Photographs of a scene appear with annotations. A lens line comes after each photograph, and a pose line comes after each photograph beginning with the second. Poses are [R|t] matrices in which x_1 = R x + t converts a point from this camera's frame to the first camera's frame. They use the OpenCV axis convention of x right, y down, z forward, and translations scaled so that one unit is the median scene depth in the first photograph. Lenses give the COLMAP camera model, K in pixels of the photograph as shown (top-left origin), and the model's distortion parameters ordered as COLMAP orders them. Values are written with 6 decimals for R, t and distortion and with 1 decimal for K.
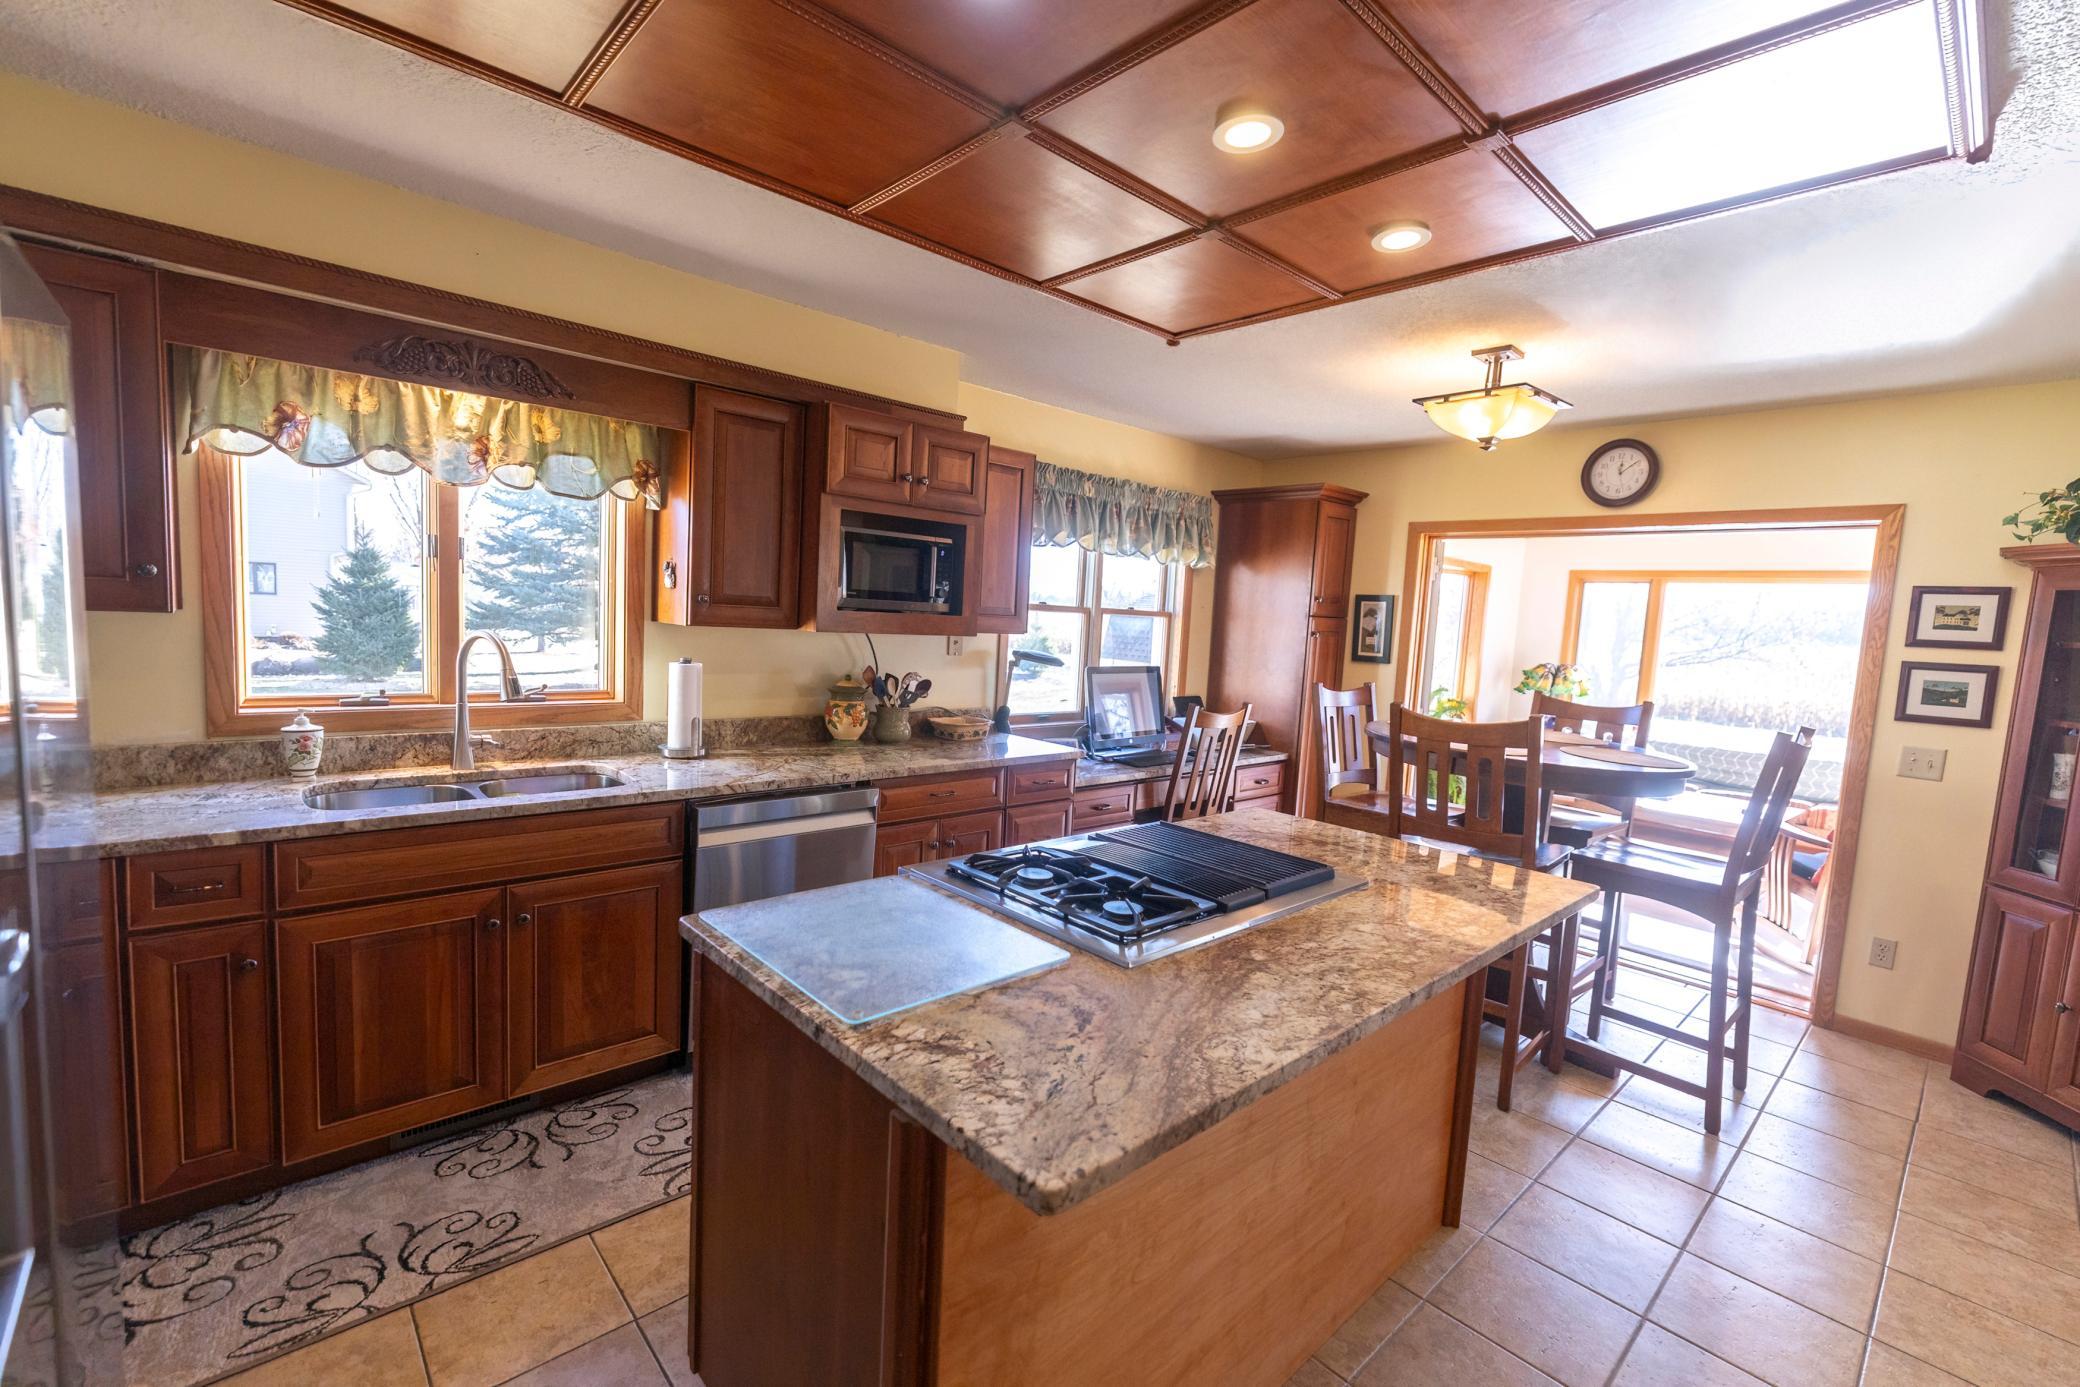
lens RADIAL K [[890.4, 0, 1036.8], [0, 890.4, 697.2], [0, 0, 1]] dist [0.003817, 0.000223]
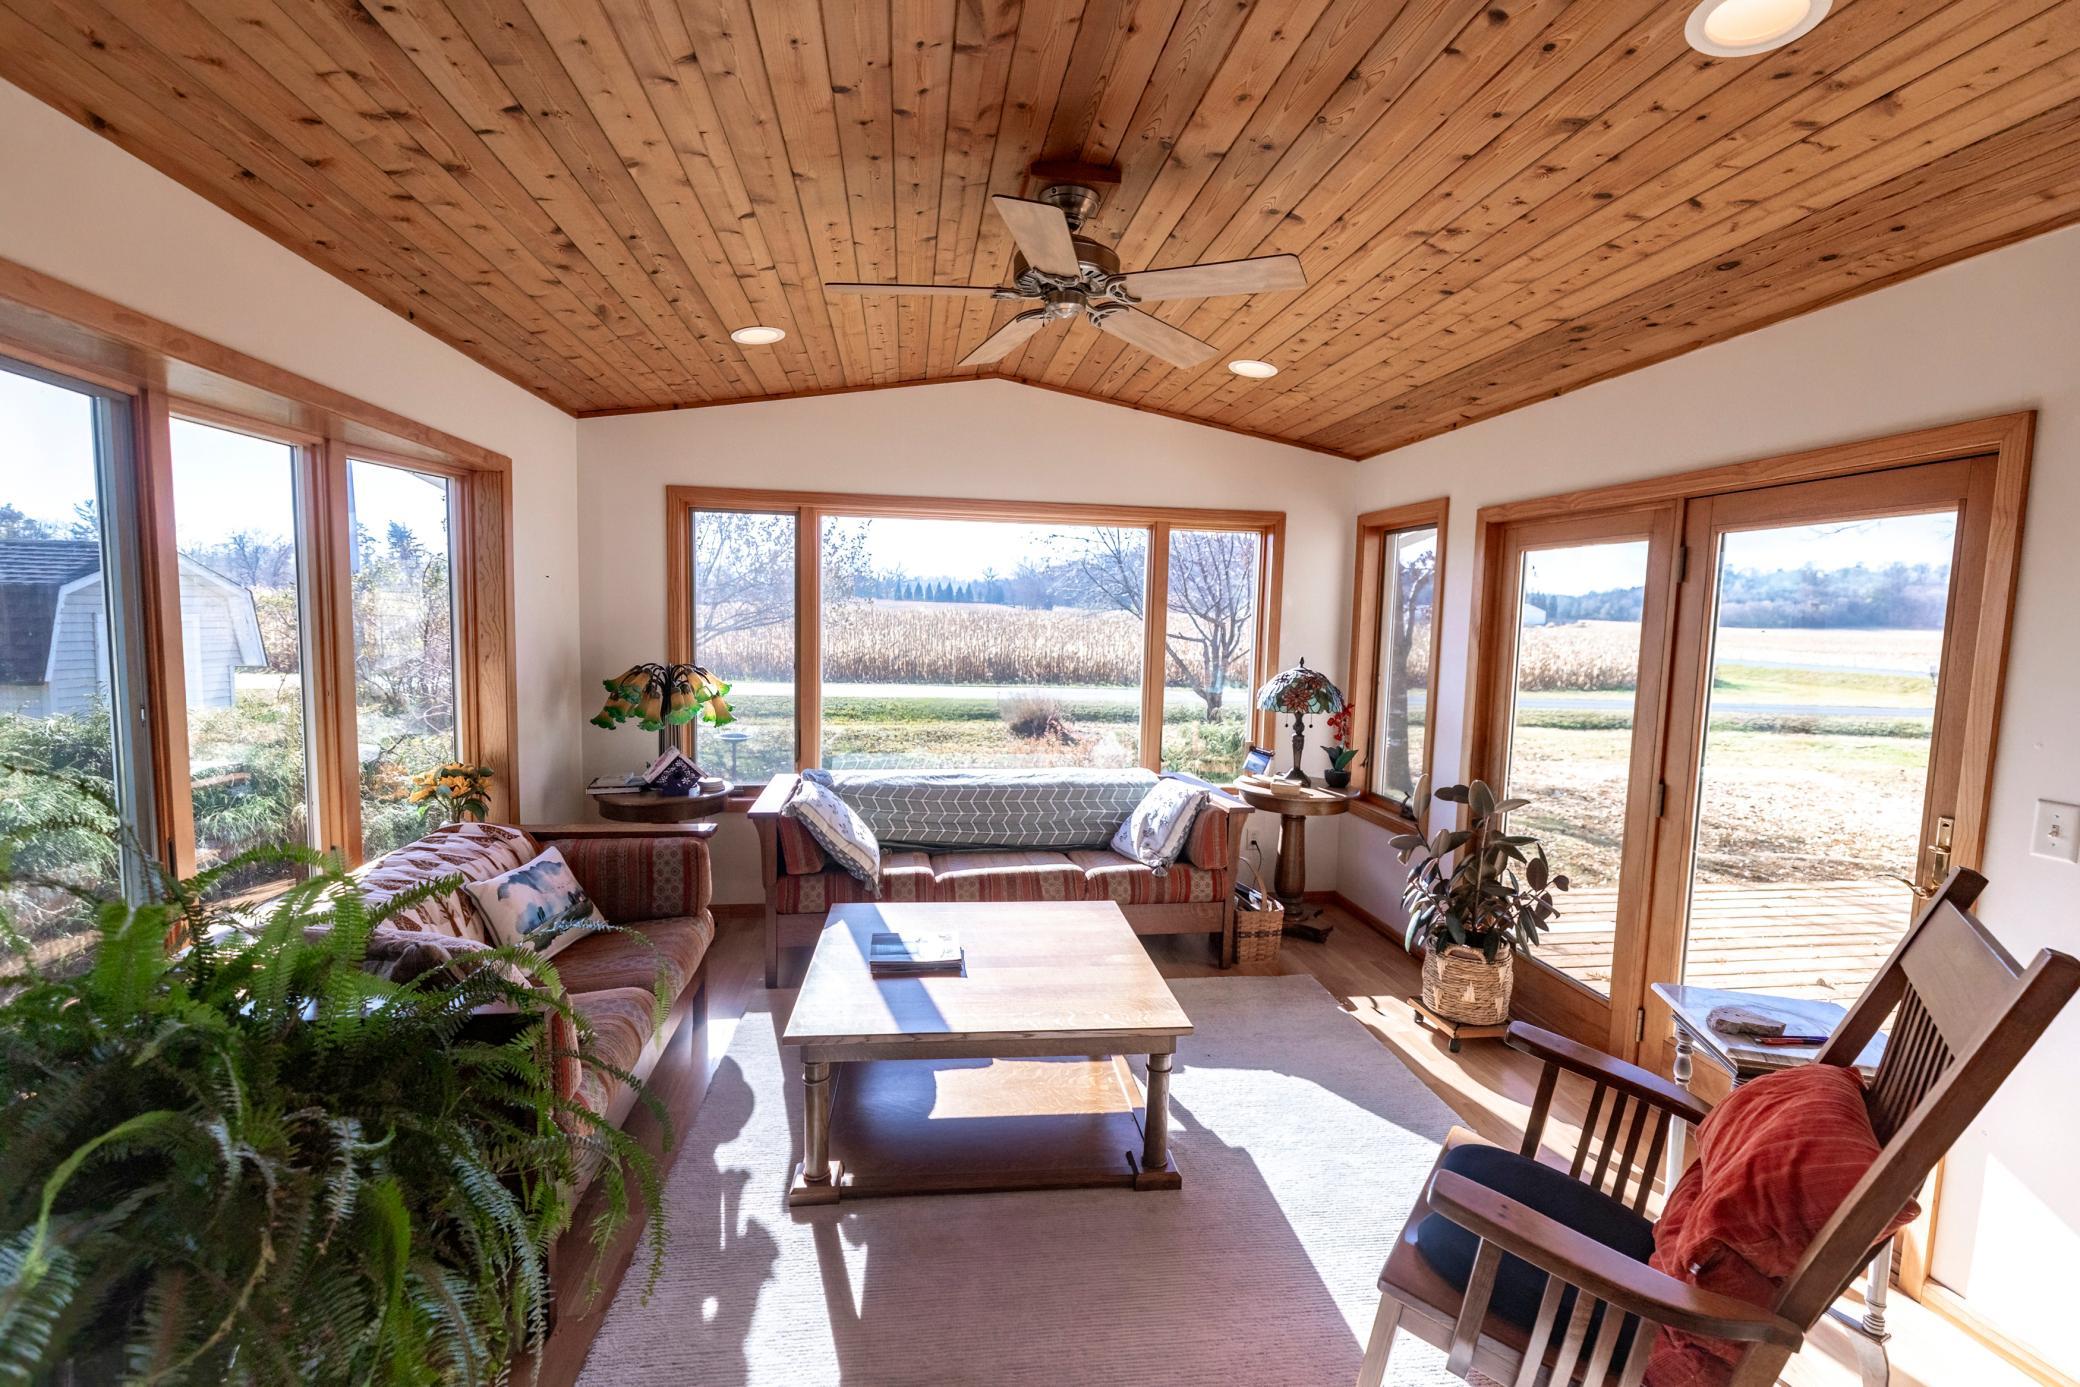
lens RADIAL K [[890.4, 0, 1041.9], [0, 890.4, 695.8], [0, 0, 1]] dist [0.003817, 0.000223]
pose [[0.554992, -0.109728, 0.824587, 0.274378], [0.081376, 0.993669, 0.077458, -0.040609], [-0.827866, 0.024113, 0.560407, 0.526929]]
